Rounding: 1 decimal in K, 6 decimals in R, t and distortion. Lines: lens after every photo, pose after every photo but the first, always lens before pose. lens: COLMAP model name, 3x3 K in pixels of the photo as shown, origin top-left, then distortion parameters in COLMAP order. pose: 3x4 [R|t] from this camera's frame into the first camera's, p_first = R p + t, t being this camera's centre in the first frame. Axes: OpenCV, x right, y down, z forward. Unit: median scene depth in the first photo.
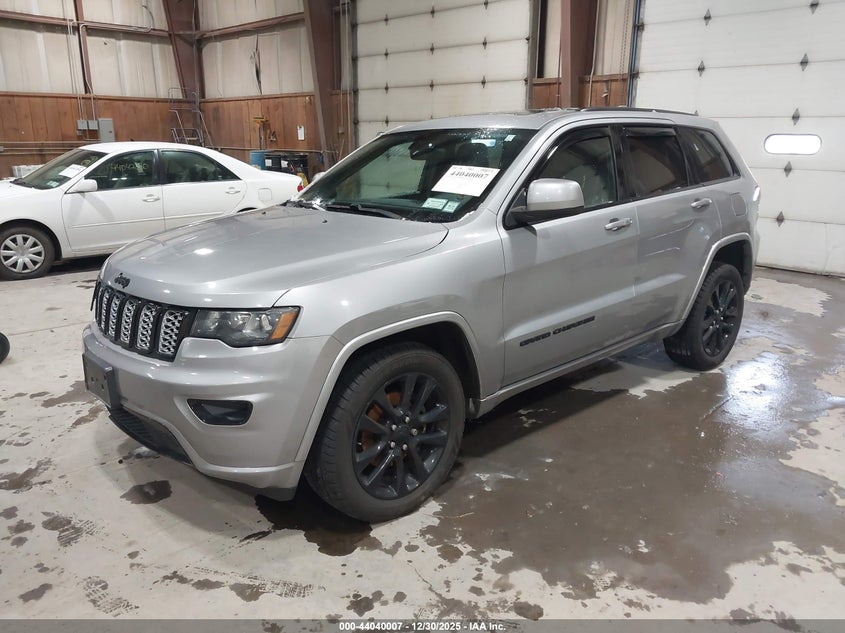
lens RADIAL K [[667.1, 0, 418.0], [0, 667.1, 314.4], [0, 0, 1]] dist [0.002022, -0.000694]
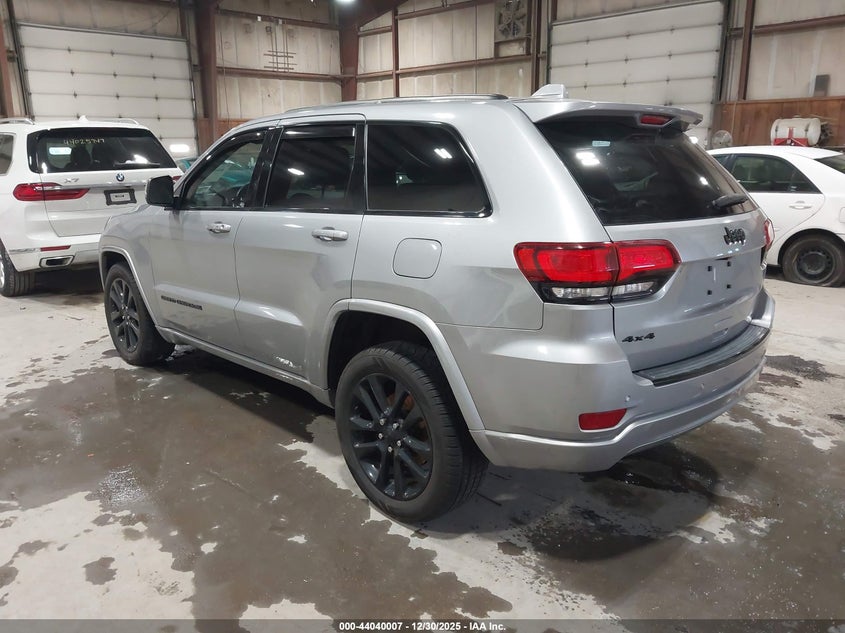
lens RADIAL K [[667.1, 0, 417.0], [0, 667.1, 312.6], [0, 0, 1]] dist [0.002022, -0.000694]
pose [[0.026405, 0.235762, -0.971452, 1.354168], [-0.246043, 0.943429, 0.222273, -0.320628], [0.968899, 0.233150, 0.082918, 1.273229]]
